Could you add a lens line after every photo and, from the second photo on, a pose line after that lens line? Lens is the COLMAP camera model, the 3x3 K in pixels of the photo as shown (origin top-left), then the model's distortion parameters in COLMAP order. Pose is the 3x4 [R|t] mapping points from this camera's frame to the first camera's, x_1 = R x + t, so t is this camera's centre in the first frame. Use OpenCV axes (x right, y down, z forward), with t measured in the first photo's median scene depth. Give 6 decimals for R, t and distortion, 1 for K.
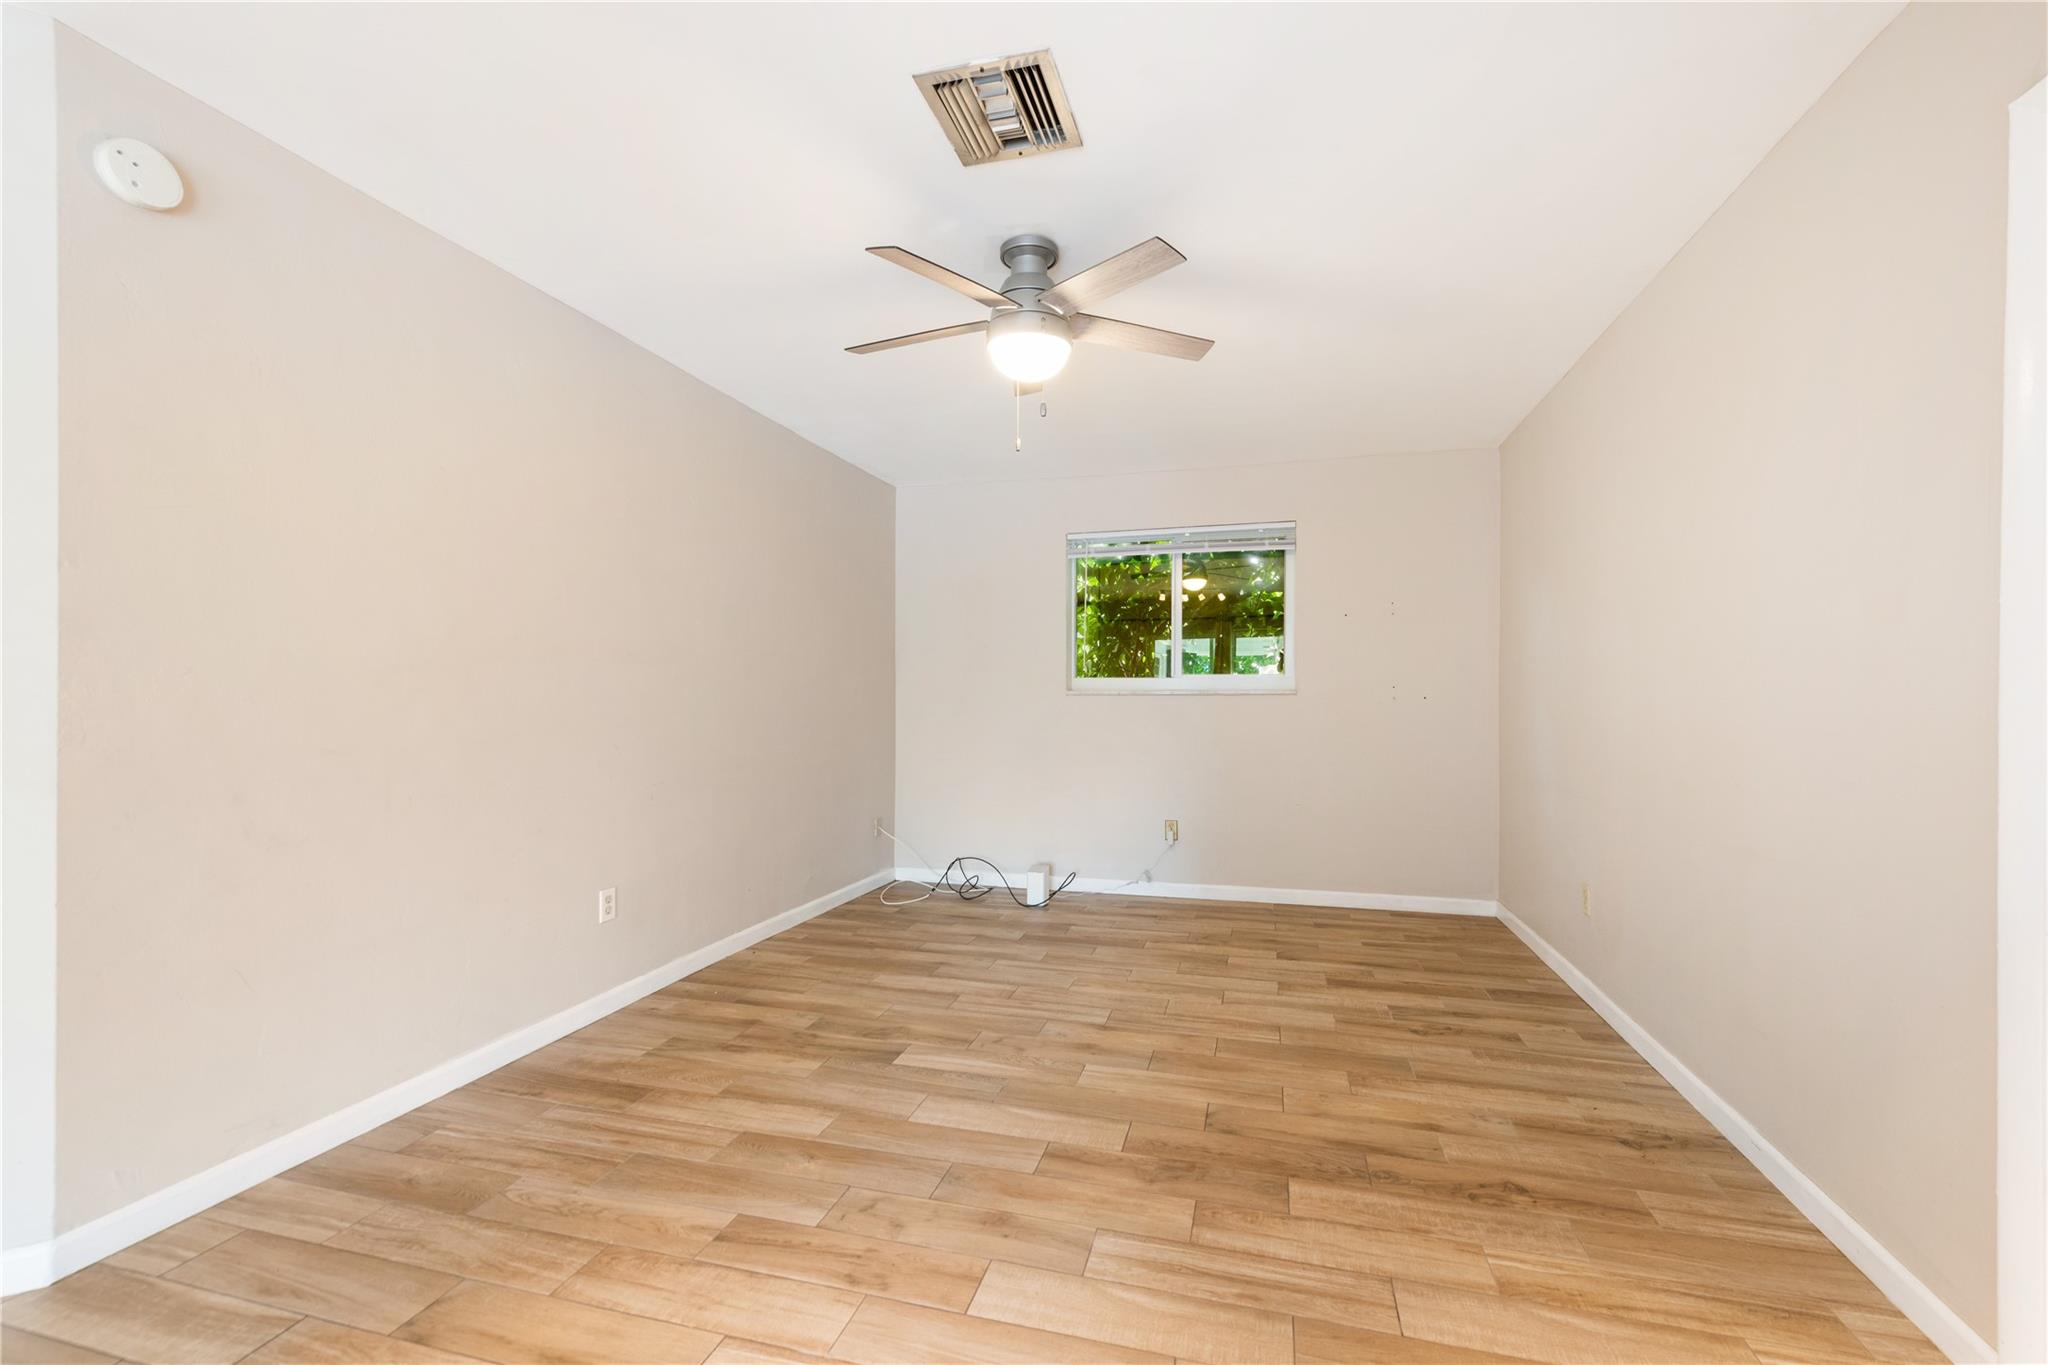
lens RADIAL K [[830.1, 0, 1046.1], [0, 830.1, 684.7], [0, 0, 1]] dist [0.001384, -0.000198]
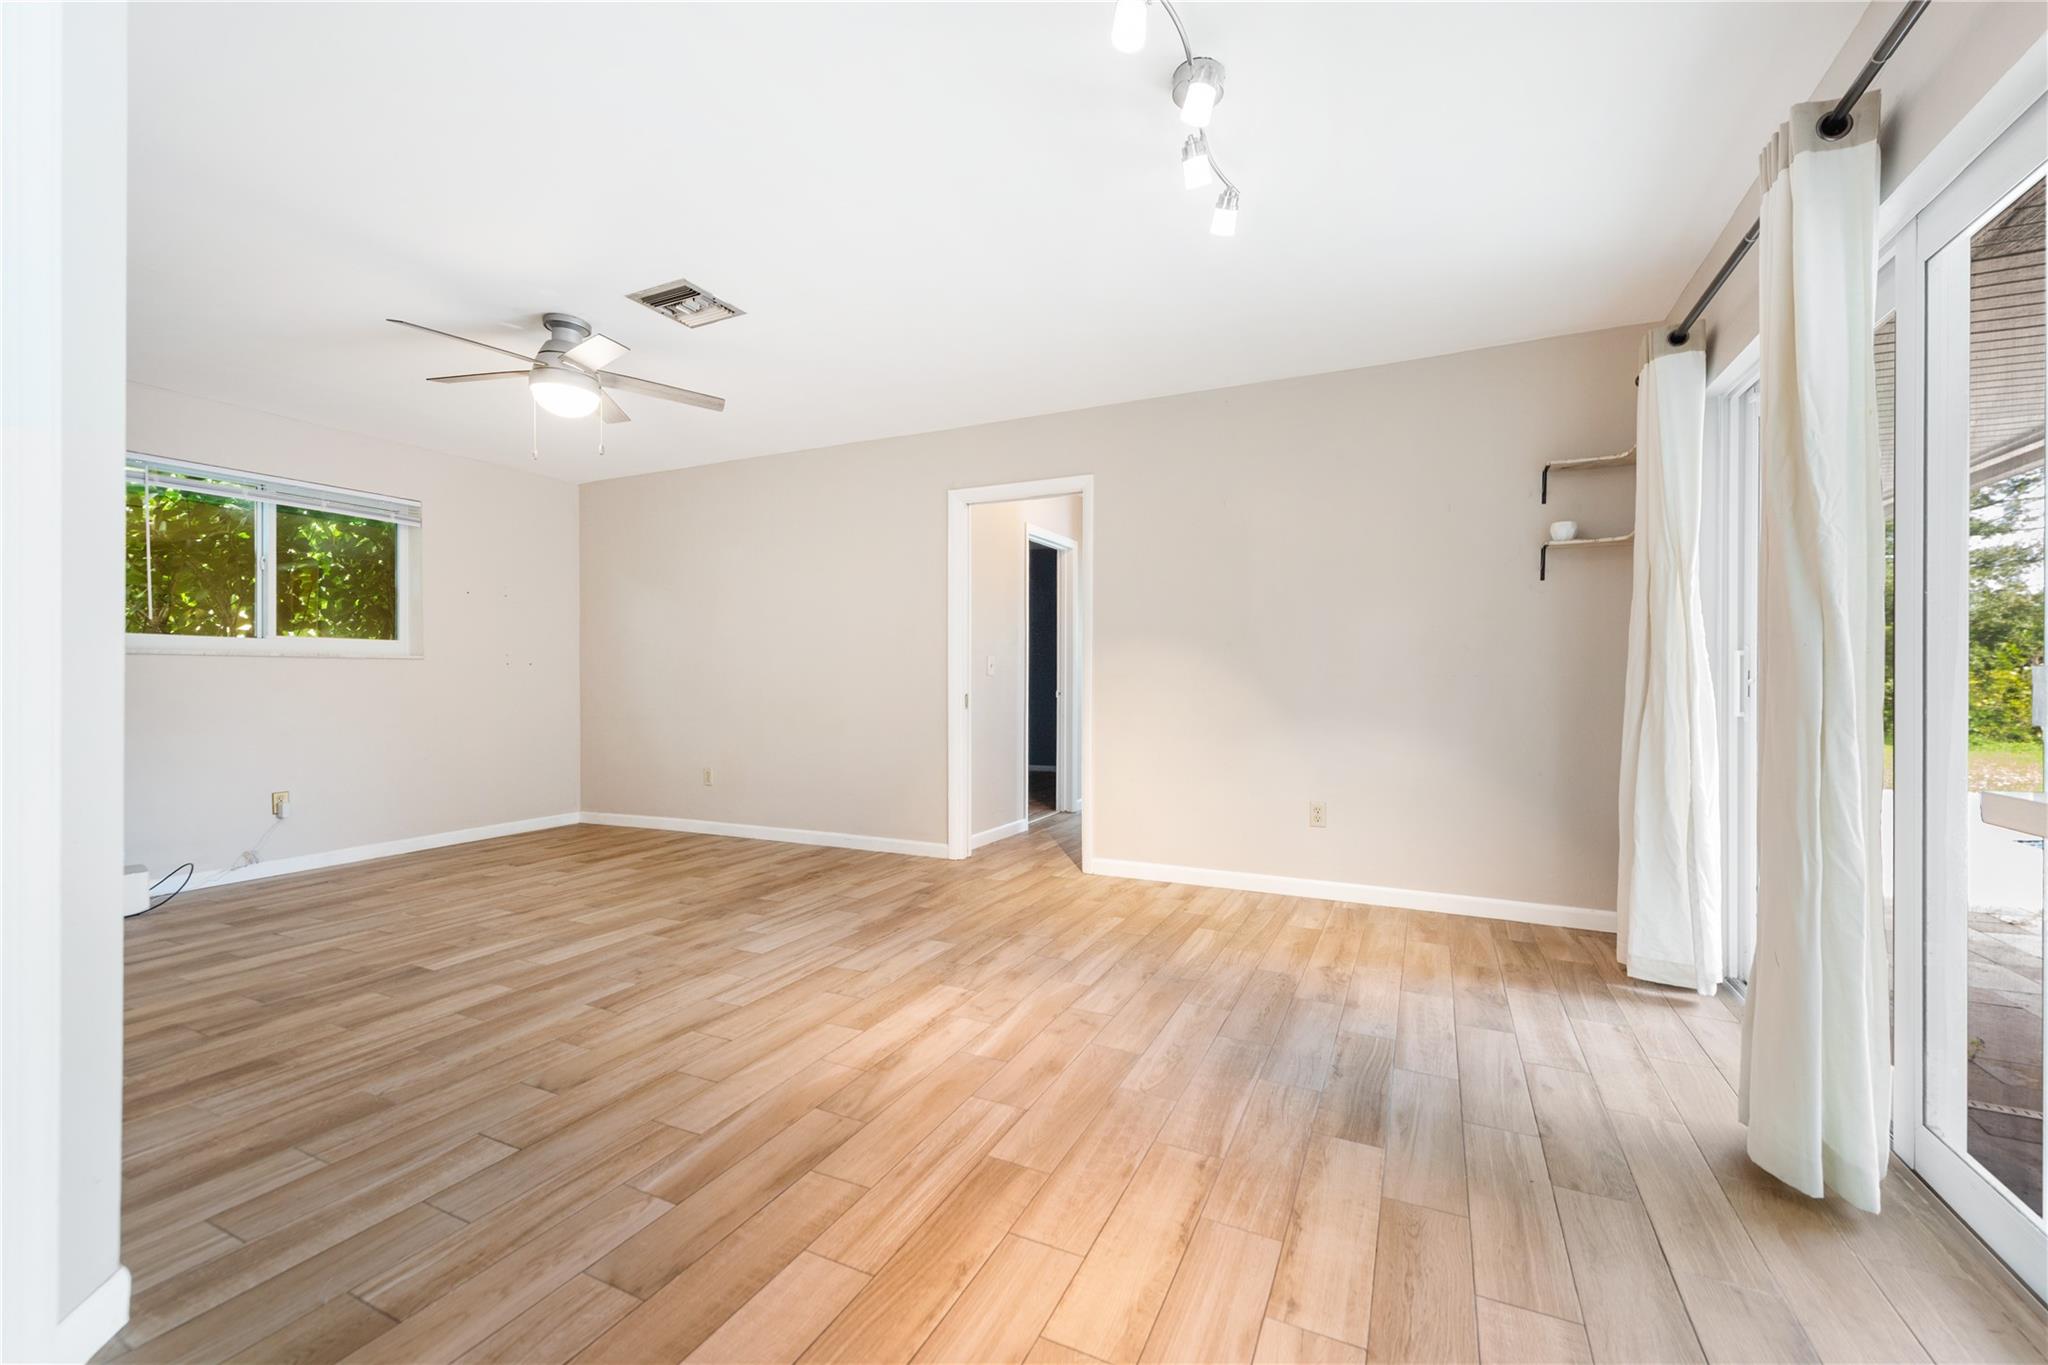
lens RADIAL K [[830.1, 0, 1046.1], [0, 830.1, 684.7], [0, 0, 1]] dist [0.001384, -0.000198]
pose [[0.174796, -0.000134, 0.984605, -1.367122], [-0.015186, 0.999881, 0.002832, 0.057679], [-0.984488, -0.015447, 0.174773, -0.021519]]
